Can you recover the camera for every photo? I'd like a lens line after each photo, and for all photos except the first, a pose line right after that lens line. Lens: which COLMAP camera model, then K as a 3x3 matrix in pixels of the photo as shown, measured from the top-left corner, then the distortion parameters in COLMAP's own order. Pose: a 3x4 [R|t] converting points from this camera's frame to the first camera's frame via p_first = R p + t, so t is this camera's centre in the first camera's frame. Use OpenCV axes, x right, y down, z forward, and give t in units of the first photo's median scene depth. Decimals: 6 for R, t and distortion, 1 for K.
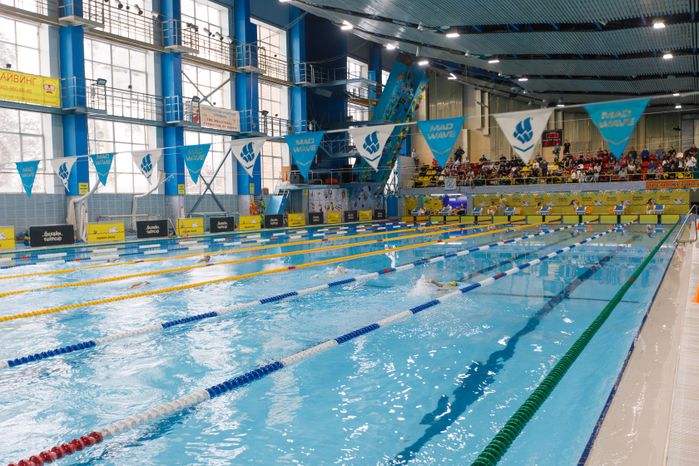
lens RADIAL K [[655.5, 0, 349.3], [0, 655.5, 233.5], [0, 0, 1]] dist [-0.003243, -0.004509]
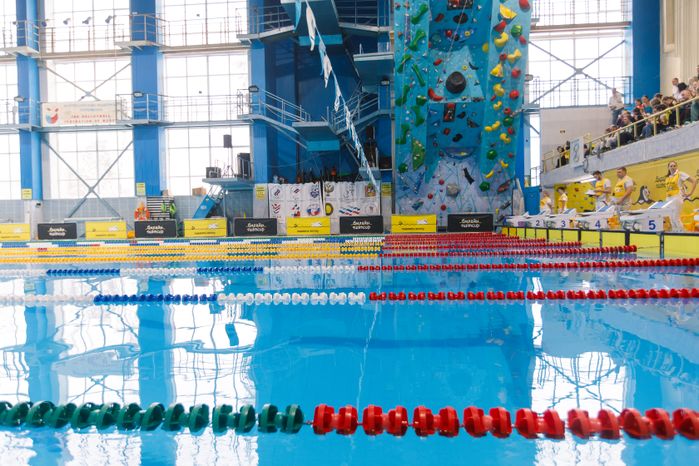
lens RADIAL K [[503.0, 0, 346.1], [0, 503.0, 234.1], [0, 0, 1]] dist [0.003750, -0.004943]
pose [[0.390937, 0.030048, -0.919927, 0.571975], [-0.032918, 0.999284, 0.018650, -0.034308], [0.919829, 0.022991, 0.391646, 1.049227]]
